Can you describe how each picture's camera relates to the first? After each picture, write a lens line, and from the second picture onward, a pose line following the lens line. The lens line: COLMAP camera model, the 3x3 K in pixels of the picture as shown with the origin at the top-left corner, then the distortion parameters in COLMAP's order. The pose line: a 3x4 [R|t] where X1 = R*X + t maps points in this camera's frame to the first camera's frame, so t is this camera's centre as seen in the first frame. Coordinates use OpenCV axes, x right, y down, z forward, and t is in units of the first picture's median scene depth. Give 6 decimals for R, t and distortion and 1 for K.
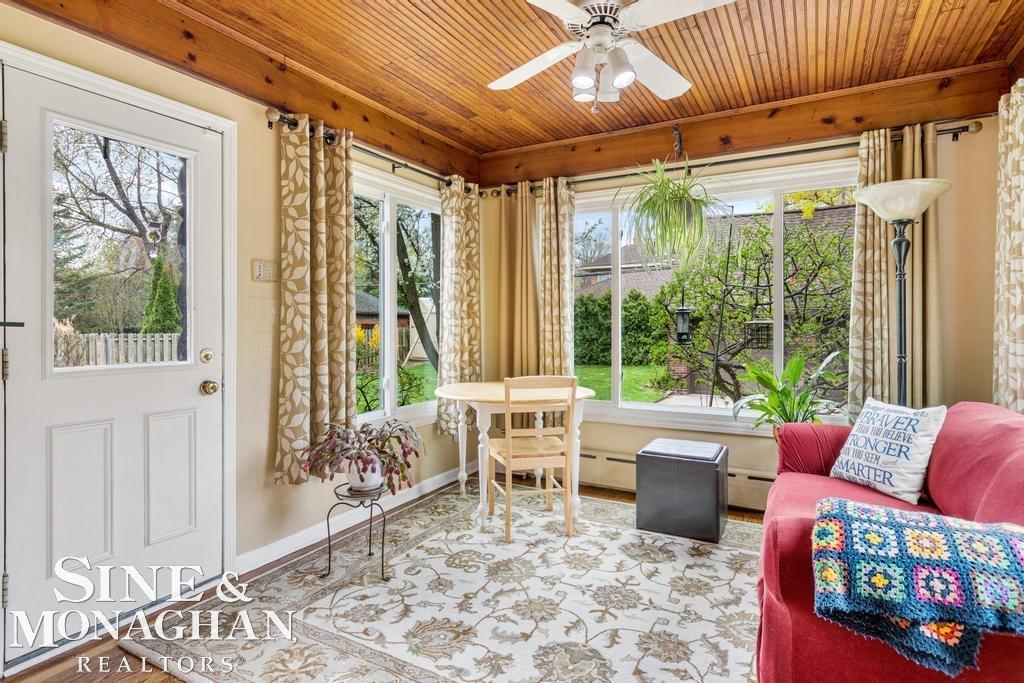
lens RADIAL K [[539.3, 0, 507.2], [0, 539.3, 325.1], [0, 0, 1]] dist [-0.000178, -0.001112]
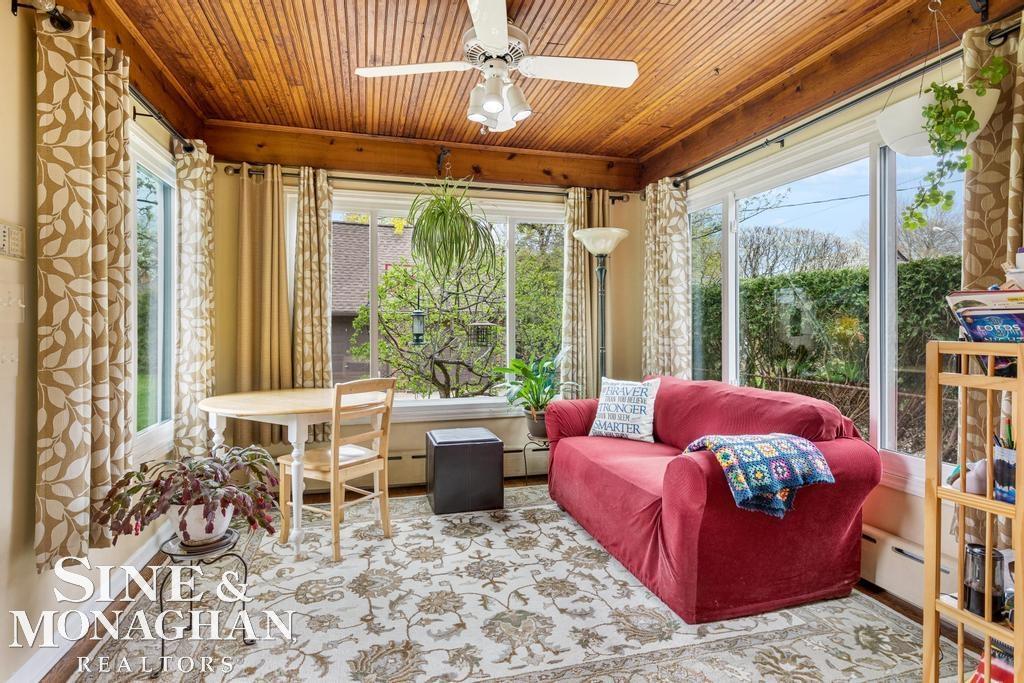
lens RADIAL K [[539.3, 0, 507.2], [0, 539.3, 325.1], [0, 0, 1]] dist [-0.000178, -0.001112]
pose [[0.710859, 0.002543, 0.703330, -0.452876], [-0.001004, 0.999996, -0.002601, -0.000190], [-0.703334, 0.001142, 0.710859, 0.140370]]
